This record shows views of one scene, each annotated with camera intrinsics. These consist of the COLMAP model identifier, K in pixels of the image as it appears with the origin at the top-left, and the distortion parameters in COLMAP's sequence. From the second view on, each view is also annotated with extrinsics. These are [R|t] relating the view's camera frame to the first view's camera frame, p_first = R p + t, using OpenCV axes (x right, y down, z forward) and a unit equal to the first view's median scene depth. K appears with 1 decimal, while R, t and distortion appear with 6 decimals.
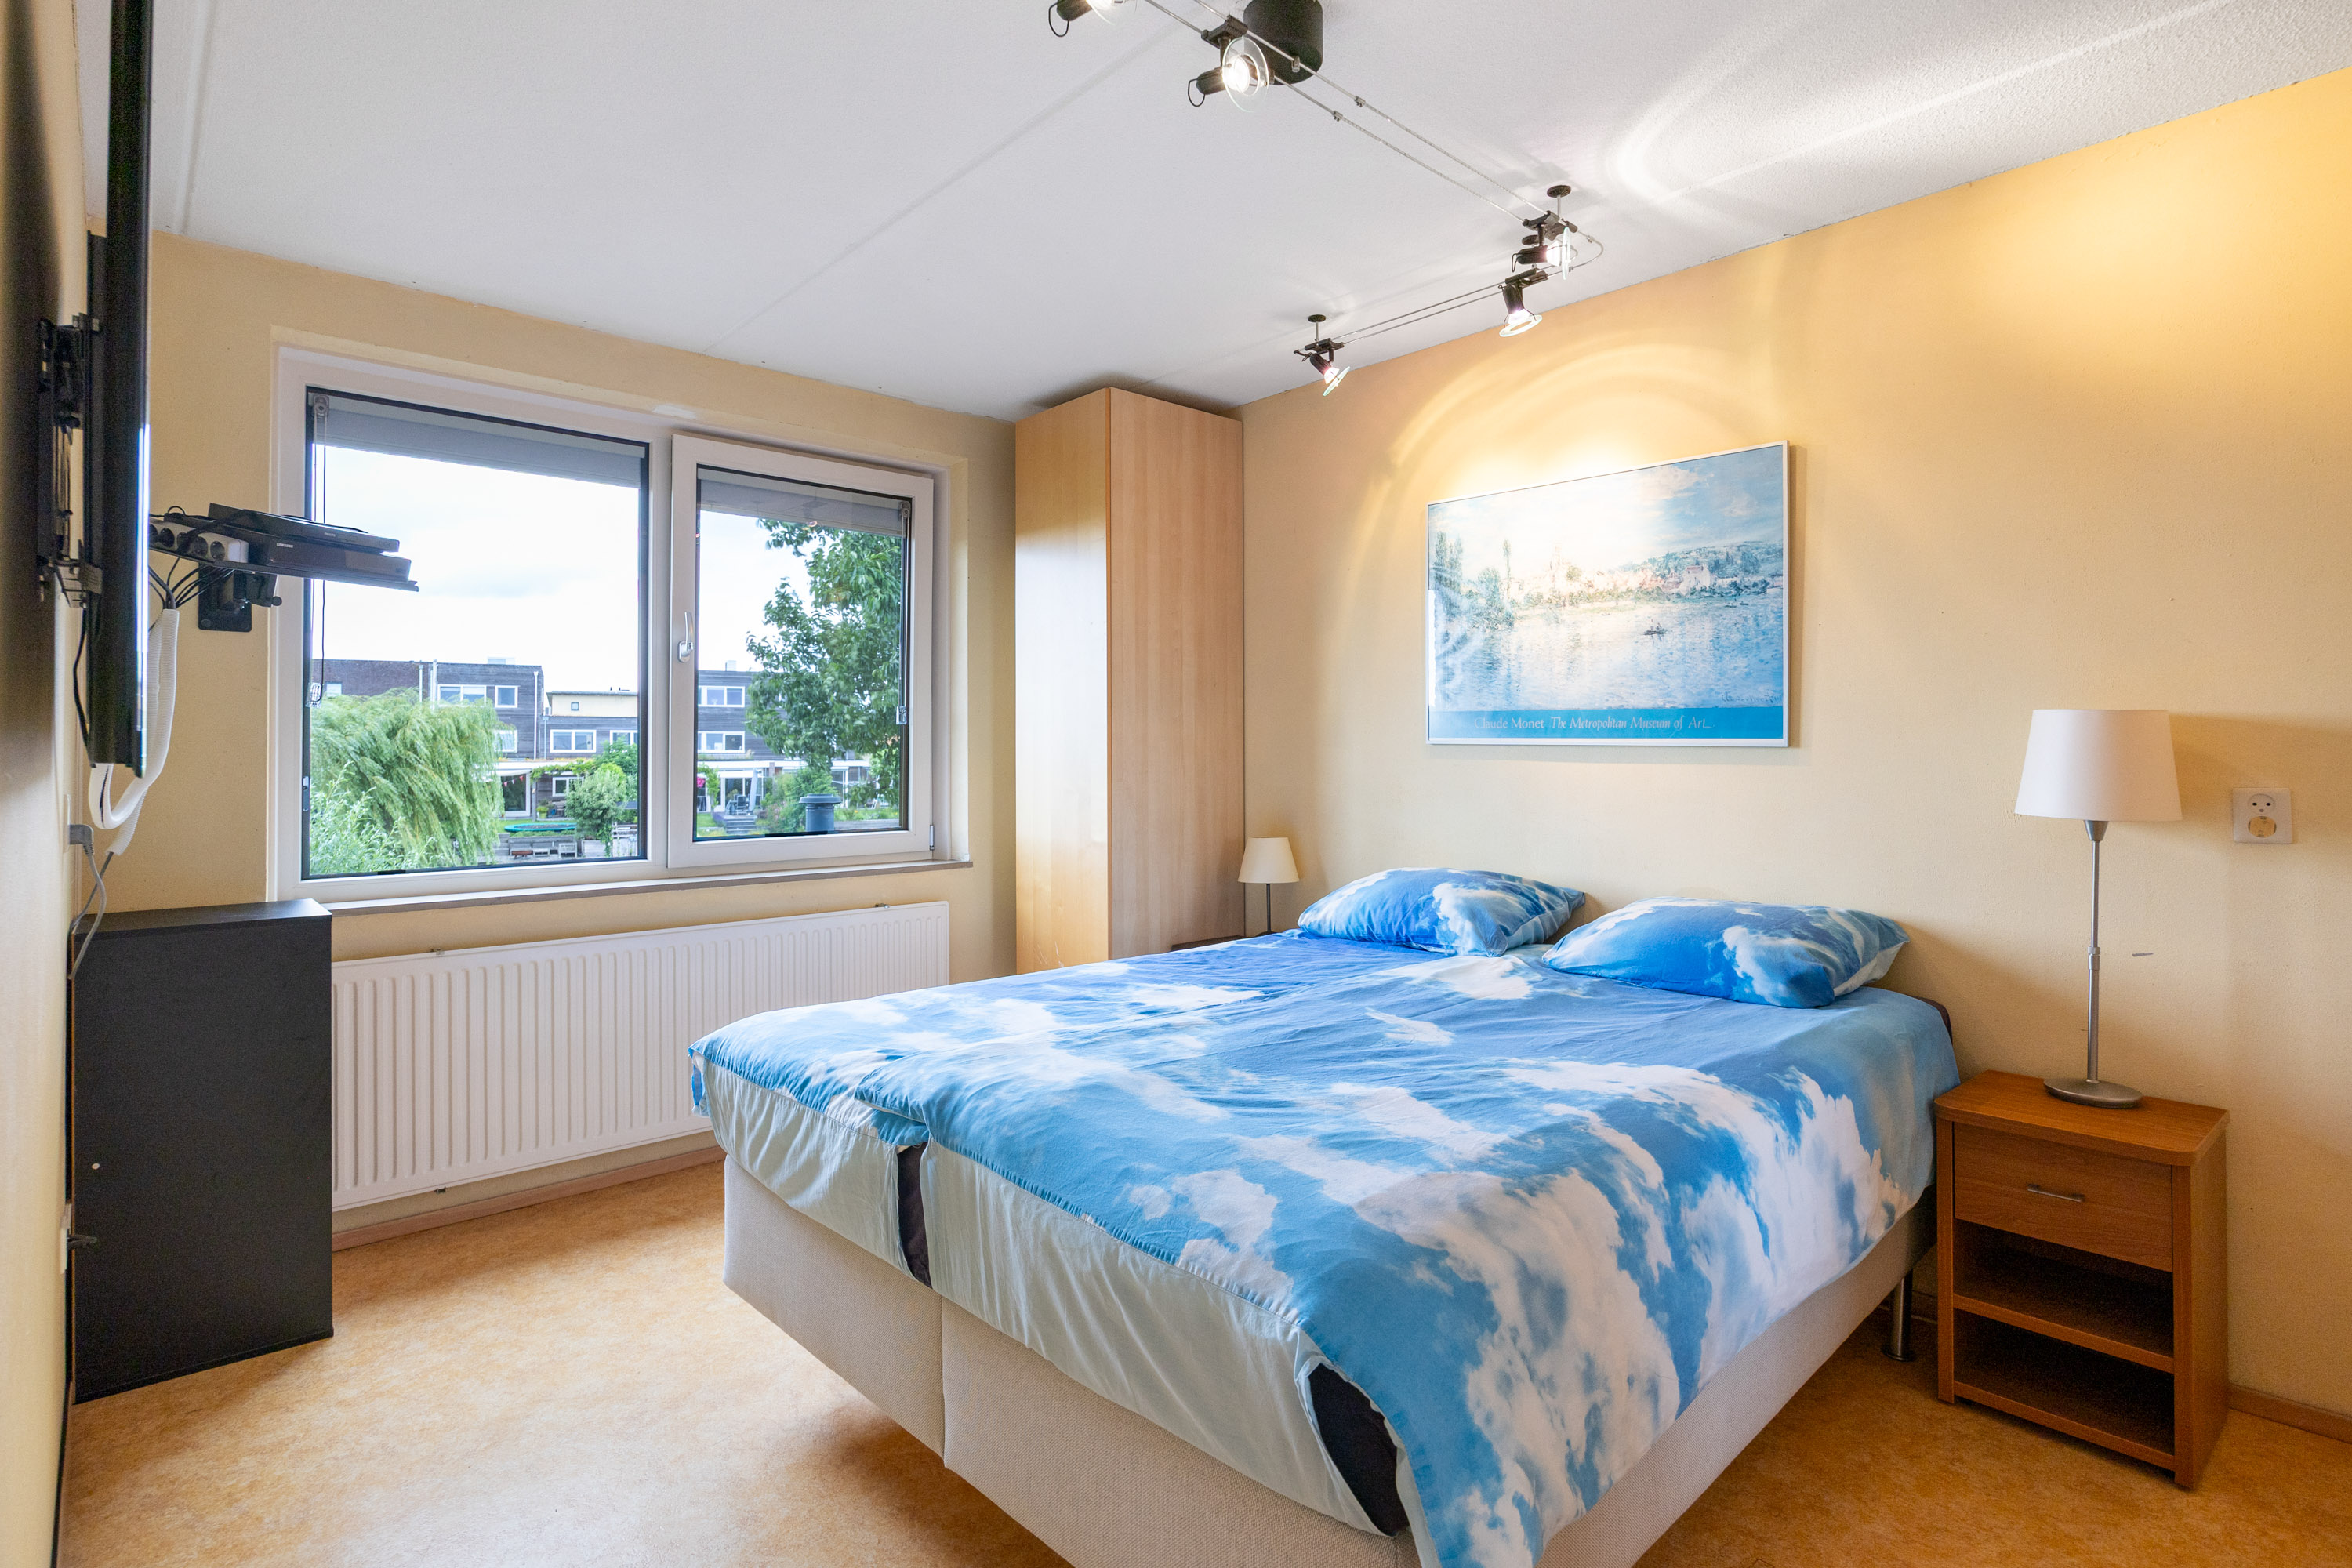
lens RADIAL K [[1158.7, 0, 1176.0], [0, 1158.7, 784.0], [0, 0, 1]] dist [-0.013490, 0.000583]
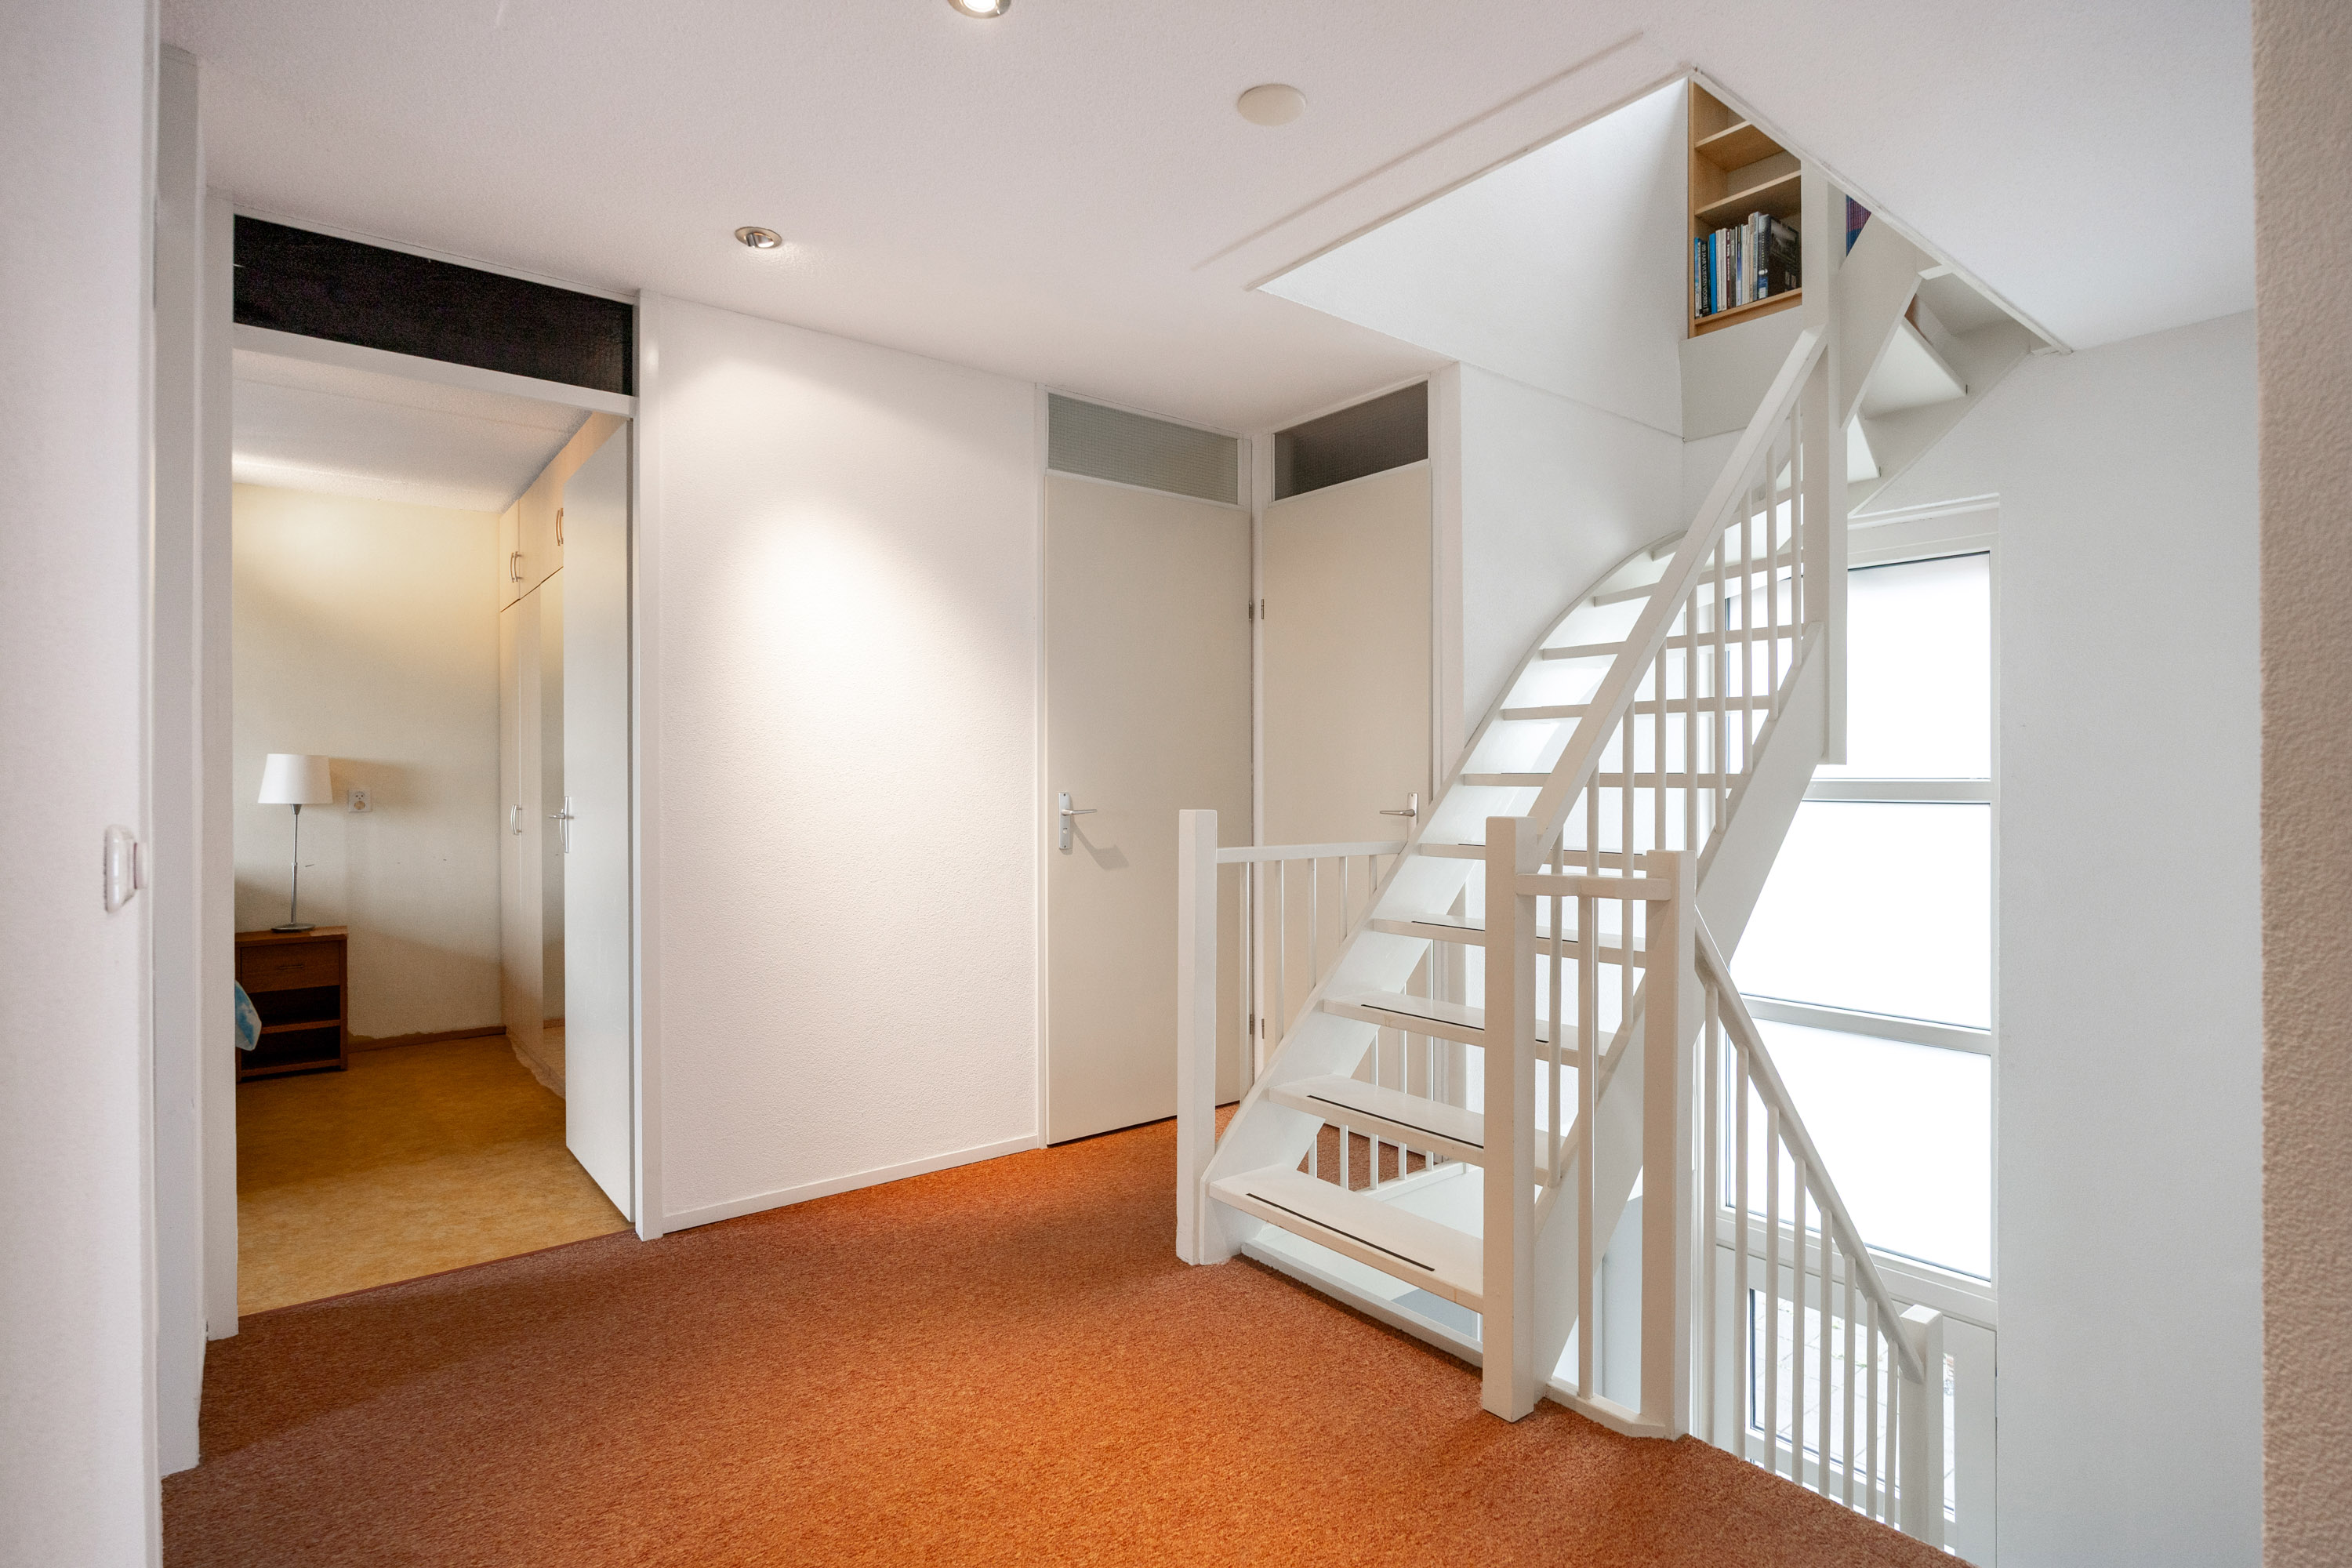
lens RADIAL K [[1158.7, 0, 1176.0], [0, 1158.7, 784.0], [0, 0, 1]] dist [-0.013490, 0.000583]
pose [[0.081000, 0.001820, 0.996712, -1.335218], [-0.001710, 0.999997, -0.001687, -0.006867], [-0.996713, -0.001568, 0.081003, -0.915797]]
